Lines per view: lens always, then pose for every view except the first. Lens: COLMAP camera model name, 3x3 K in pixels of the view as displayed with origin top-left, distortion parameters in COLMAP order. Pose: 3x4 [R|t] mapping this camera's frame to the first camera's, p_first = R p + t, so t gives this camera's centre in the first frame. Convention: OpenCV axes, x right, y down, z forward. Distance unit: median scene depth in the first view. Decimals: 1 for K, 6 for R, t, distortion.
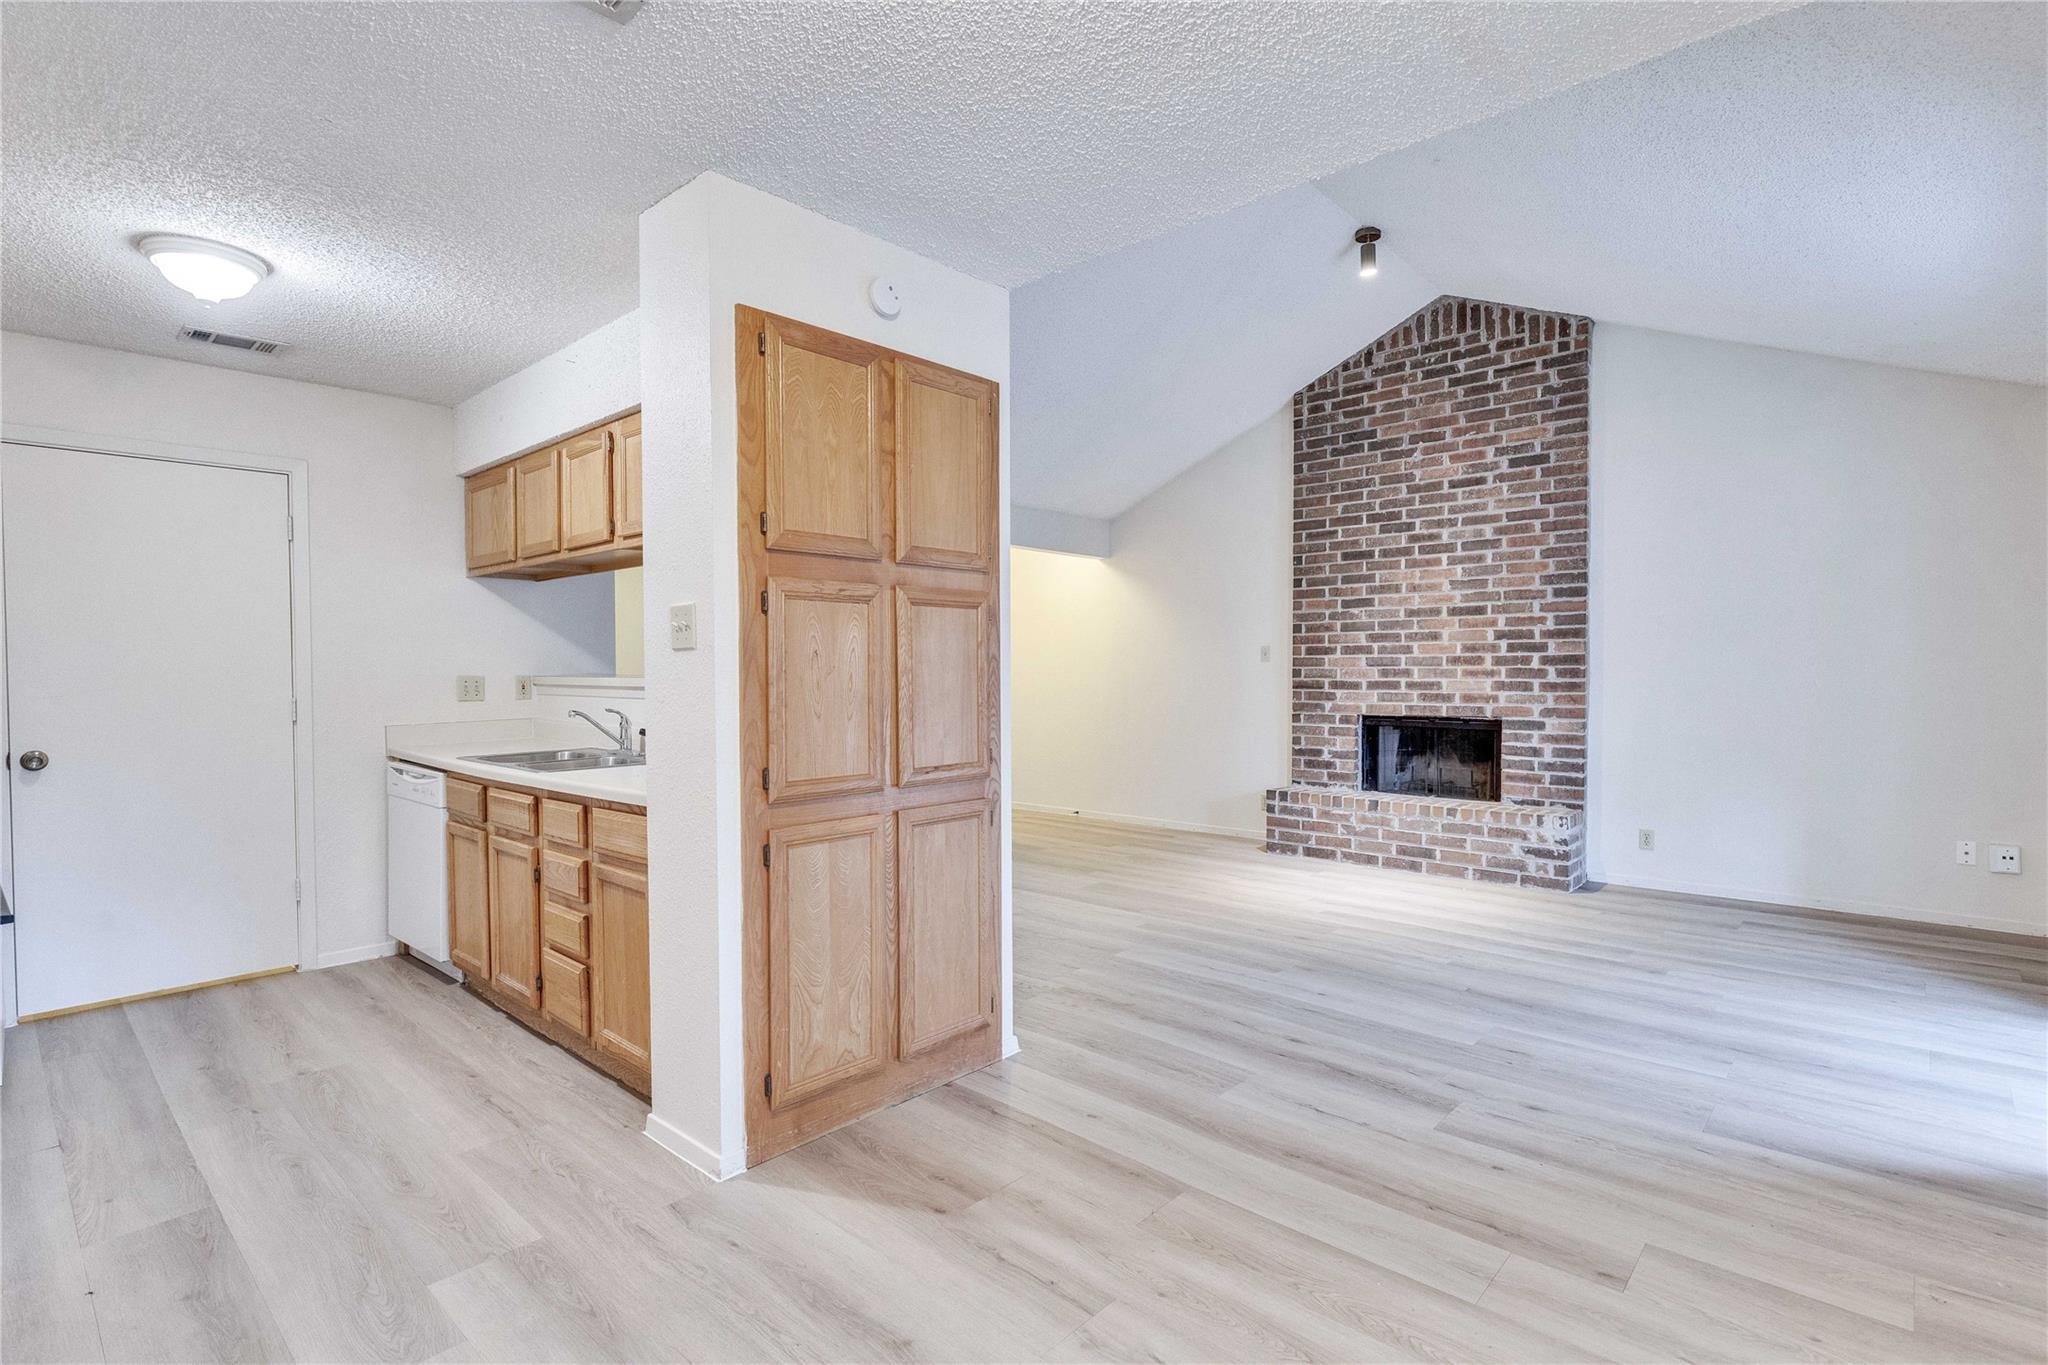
lens RADIAL K [[973.1, 0, 1021.8], [0, 973.1, 688.7], [0, 0, 1]] dist [-0.000609, 0.000138]
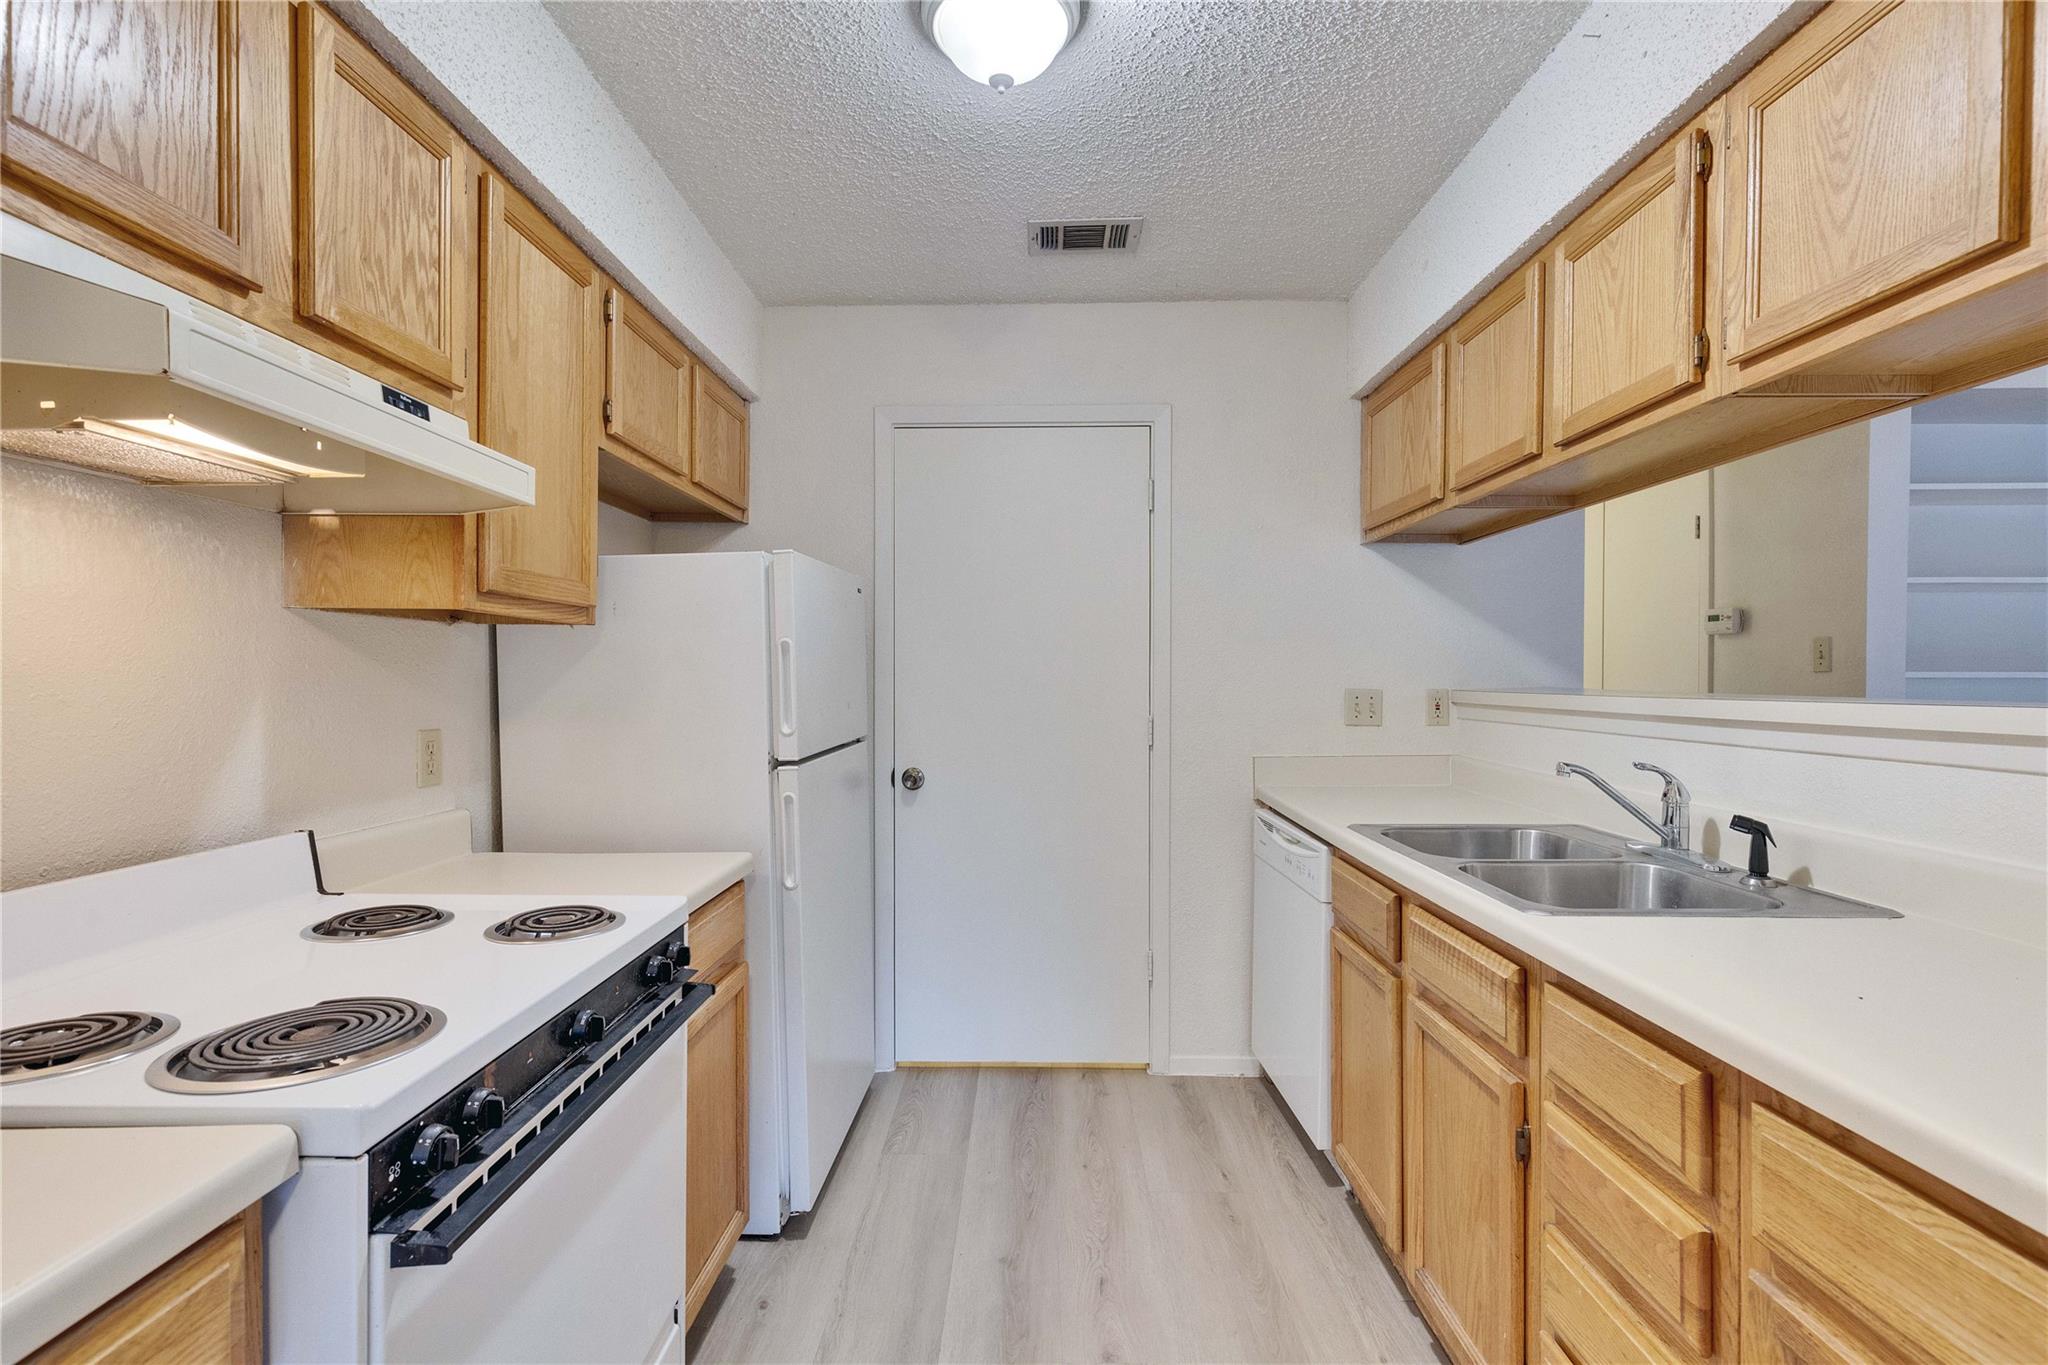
lens RADIAL K [[926.3, 0, 1019.7], [0, 926.3, 687.2], [0, 0, 1]] dist [0.001816, -0.000114]
pose [[0.663414, 0.012422, -0.748149, -0.191547], [-0.020754, 0.999783, -0.001803, -0.006671], [0.747965, 0.016723, 0.663528, 0.309816]]
